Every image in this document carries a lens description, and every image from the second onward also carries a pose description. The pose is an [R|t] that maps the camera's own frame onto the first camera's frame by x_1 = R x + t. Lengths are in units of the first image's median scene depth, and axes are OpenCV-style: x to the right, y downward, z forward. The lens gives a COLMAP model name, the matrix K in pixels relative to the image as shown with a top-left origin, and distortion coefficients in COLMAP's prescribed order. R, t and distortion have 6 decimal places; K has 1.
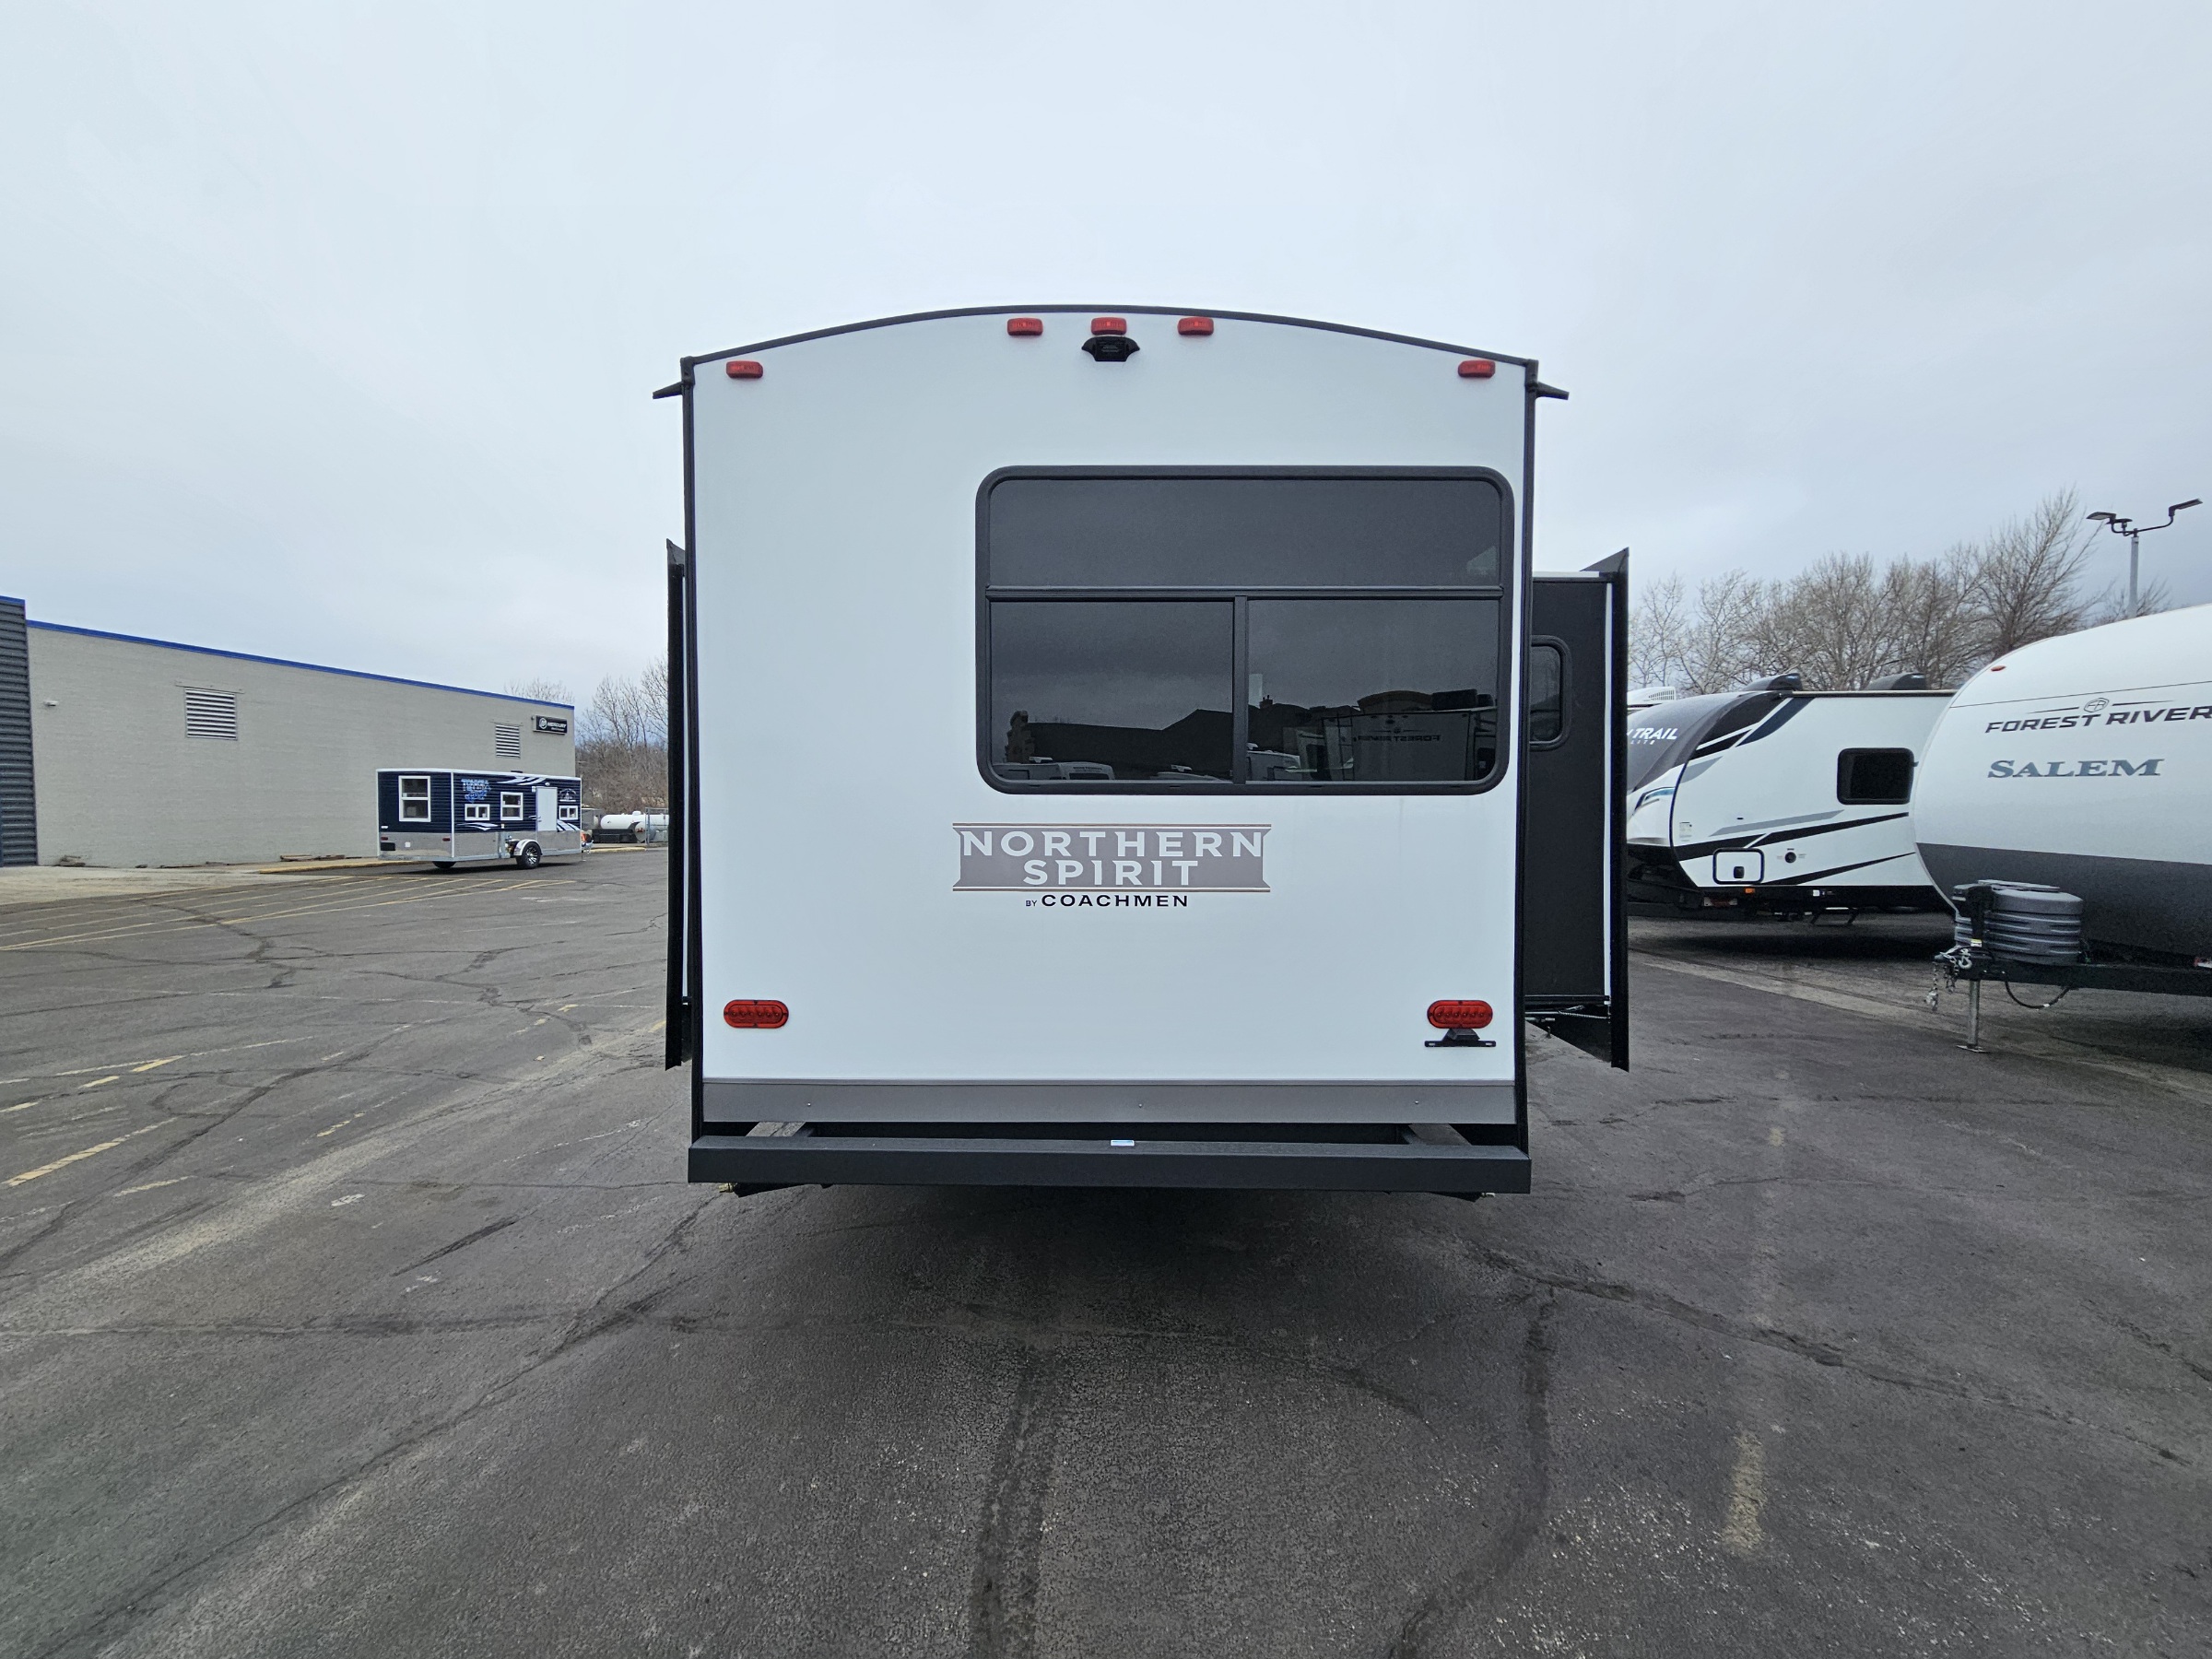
lens RADIAL K [[910.1, 0, 1099.8], [0, 910.1, 830.5], [0, 0, 1]] dist [-0.000104, -0.001342]
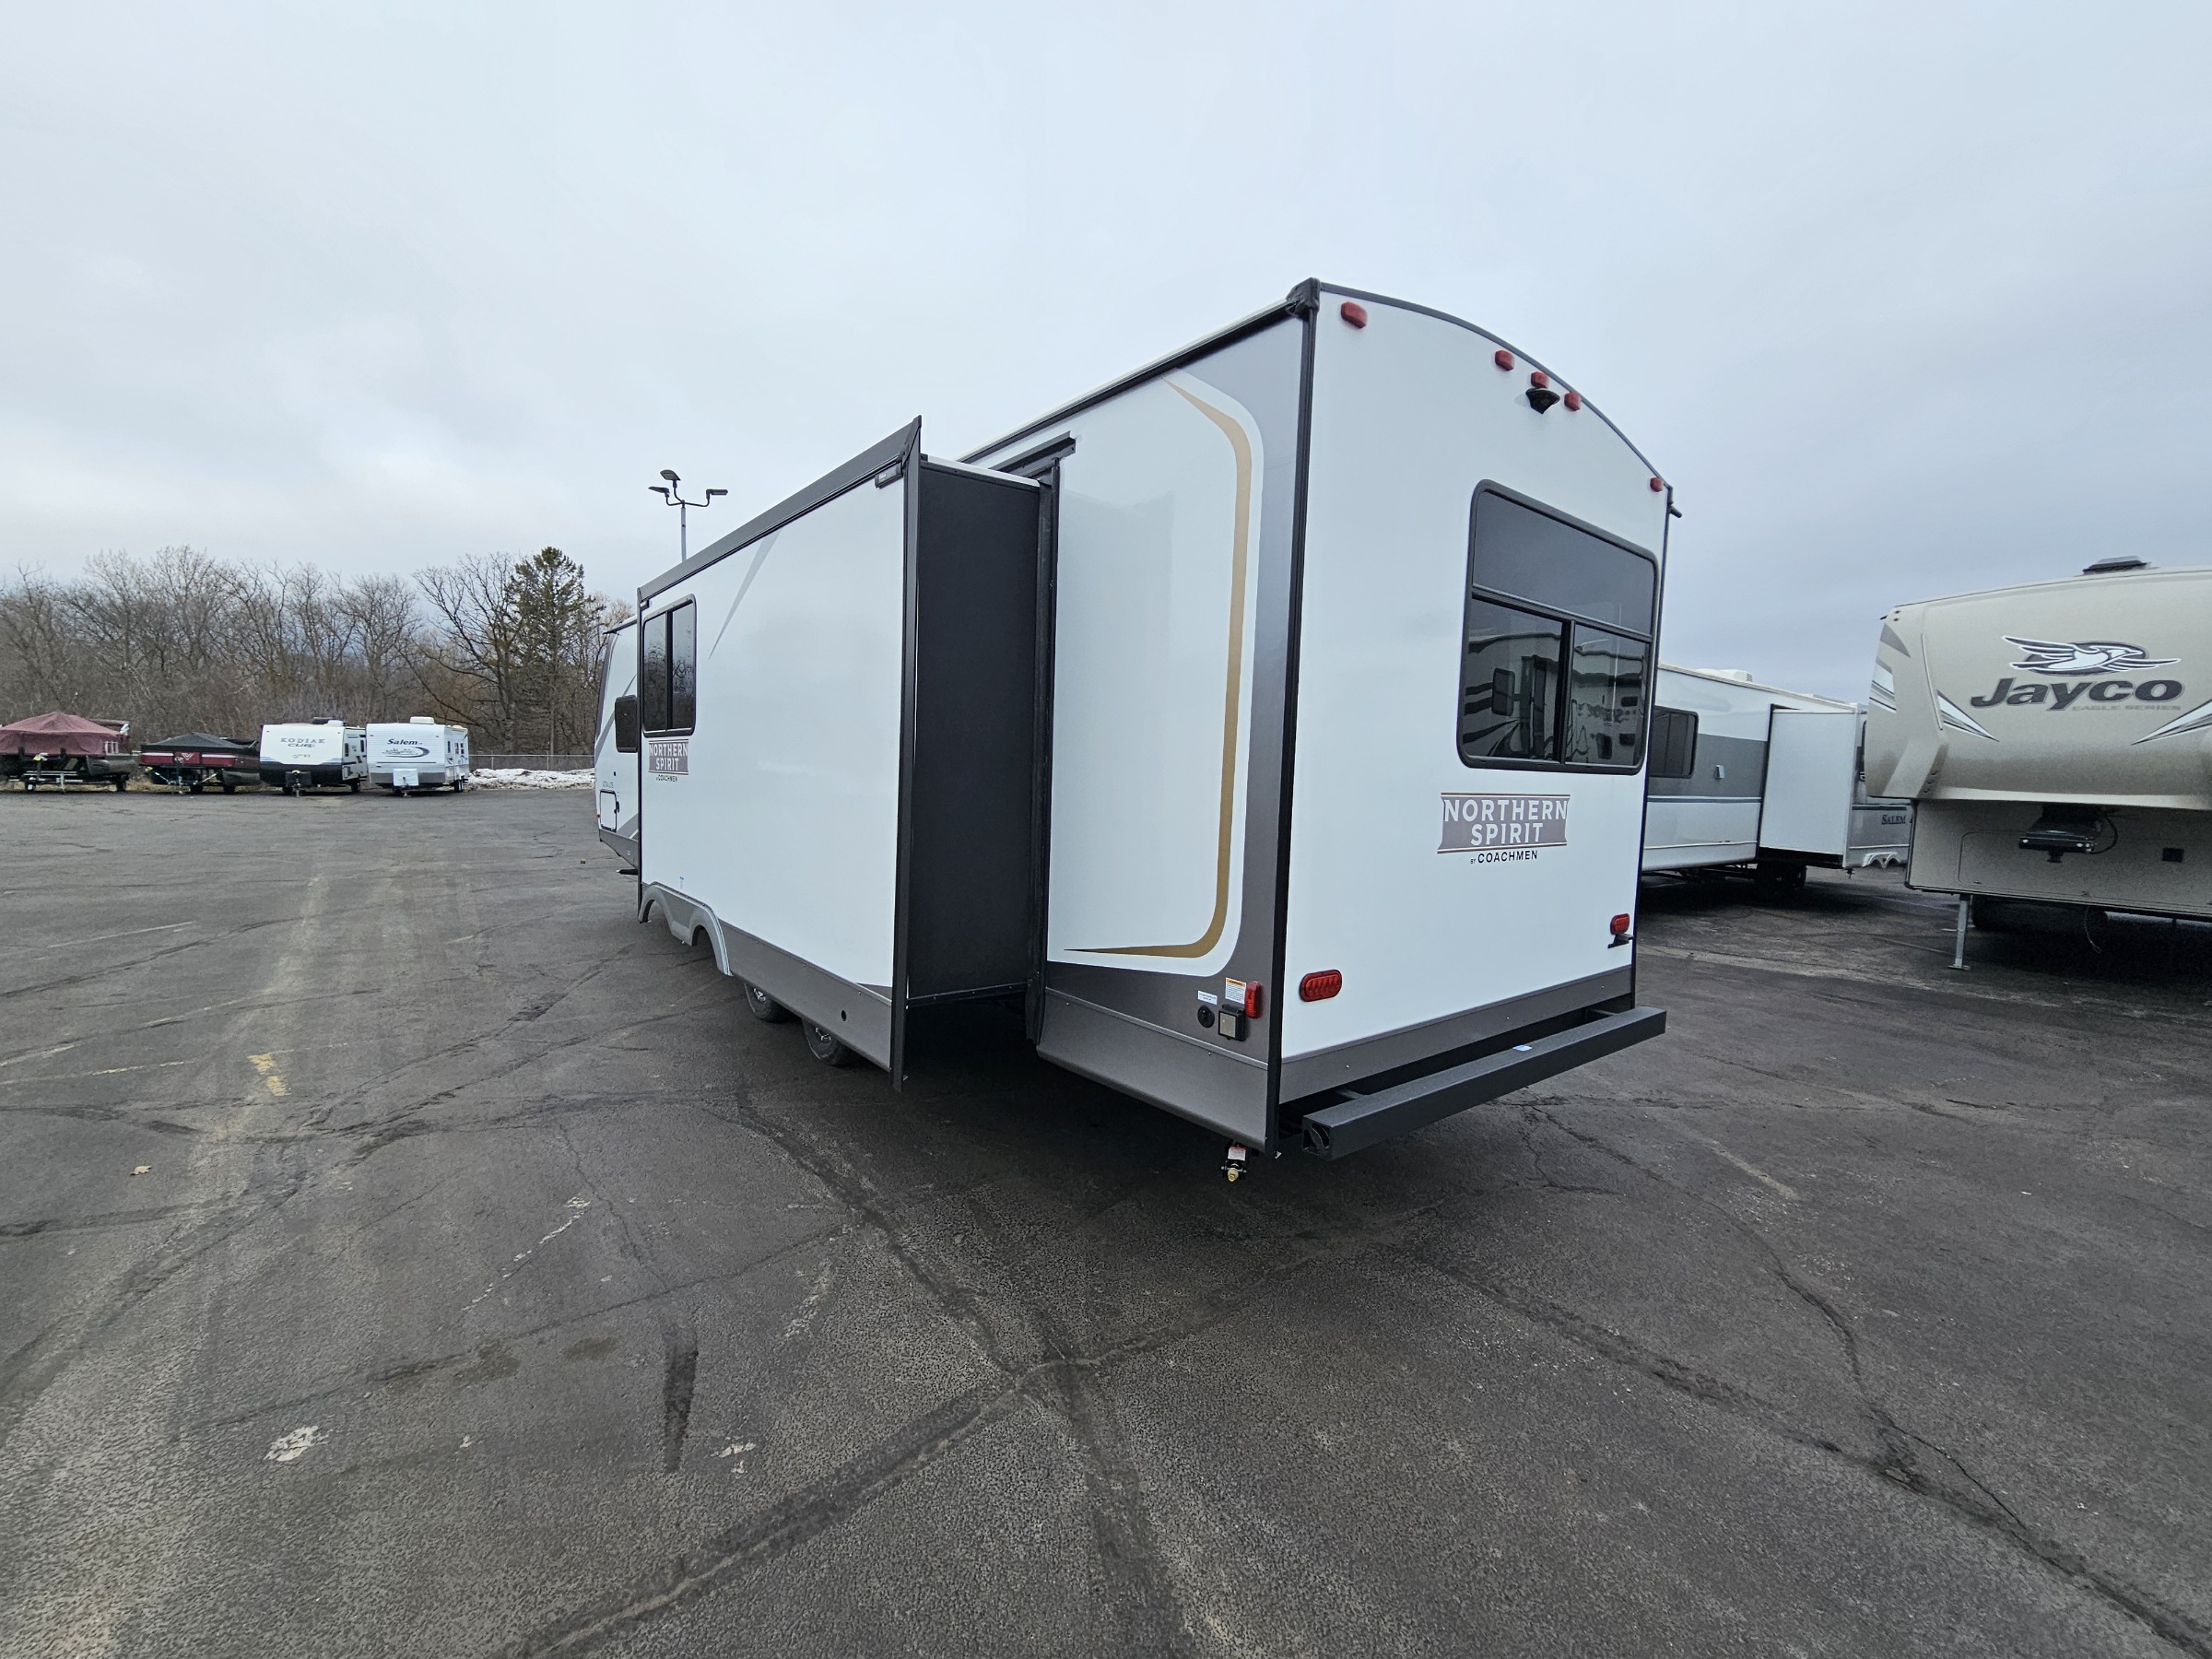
lens RADIAL K [[910.1, 0, 1108.1], [0, 910.1, 827.6], [0, 0, 1]] dist [-0.000104, -0.001342]
pose [[0.771876, -0.019099, 0.635486, -1.181319], [-0.014985, 0.998725, 0.048216, -0.012776], [-0.635596, -0.046740, 0.770606, 0.397082]]
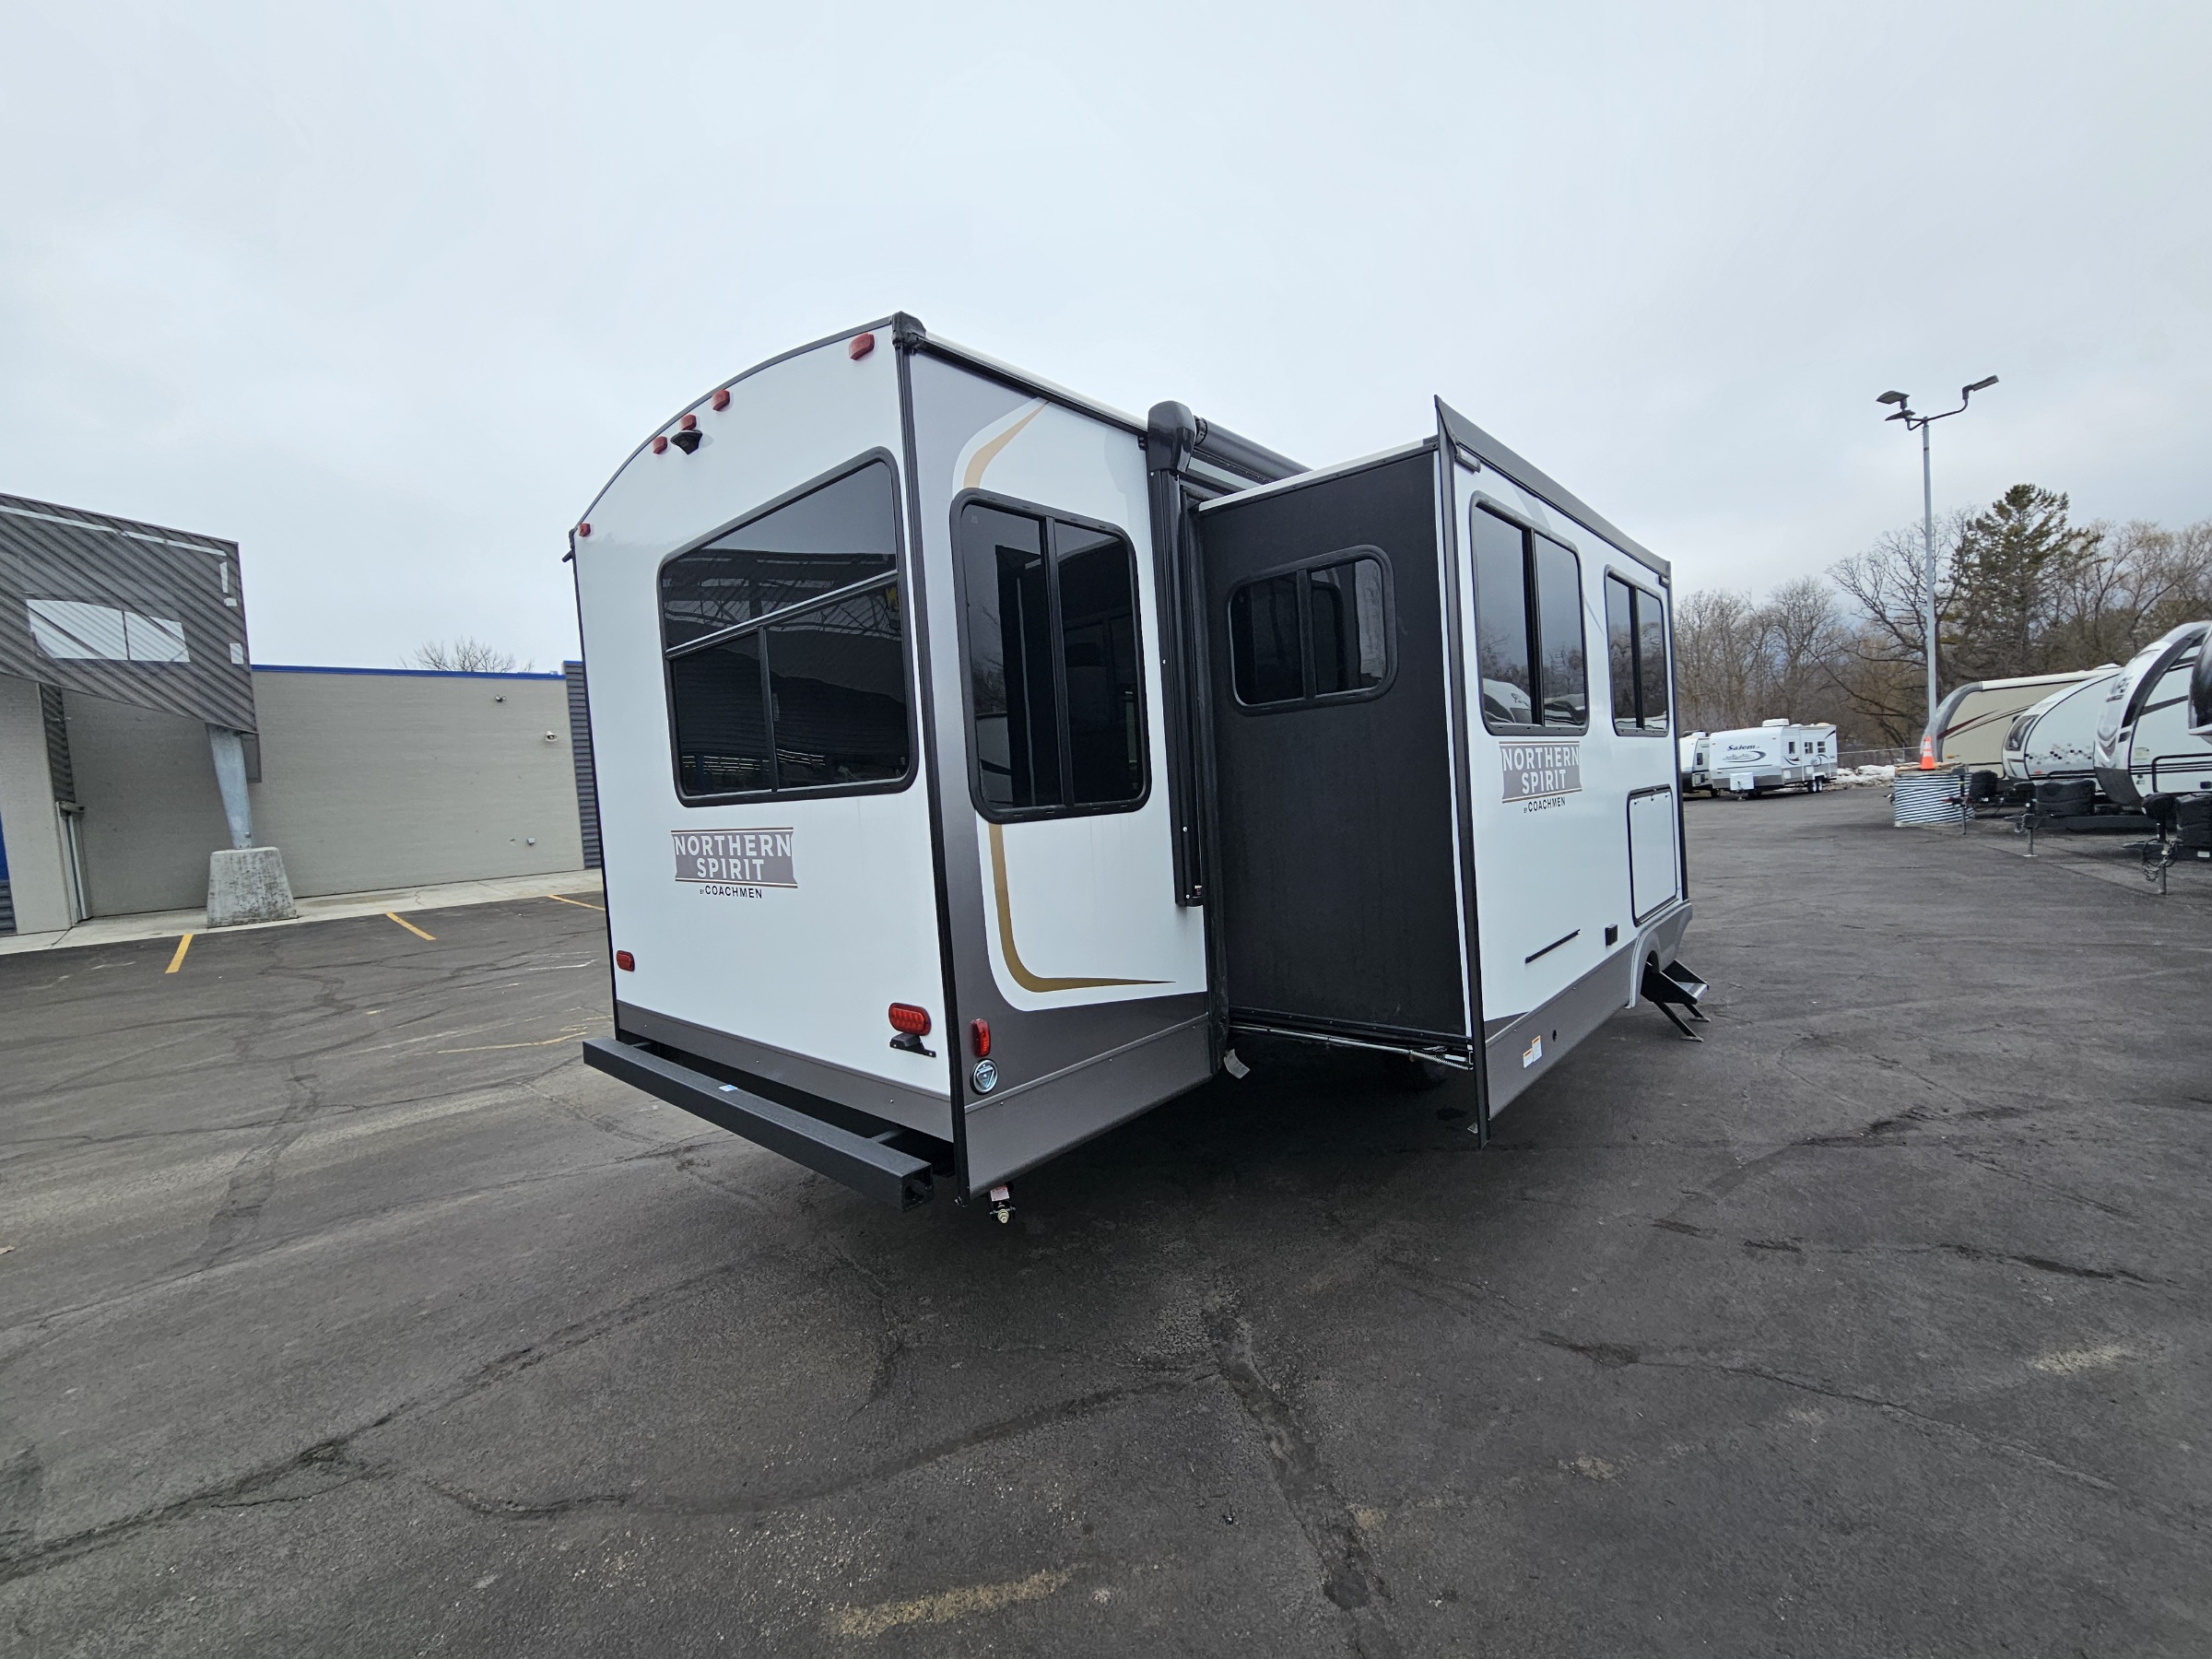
lens RADIAL K [[910.1, 0, 1094.6], [0, 910.1, 829.1], [0, 0, 1]] dist [-0.000104, -0.001342]
pose [[0.740224, -0.016896, -0.672148, 1.198539], [0.045384, 0.998660, 0.024877, -0.015230], [0.670827, -0.048919, 0.739999, 0.424388]]
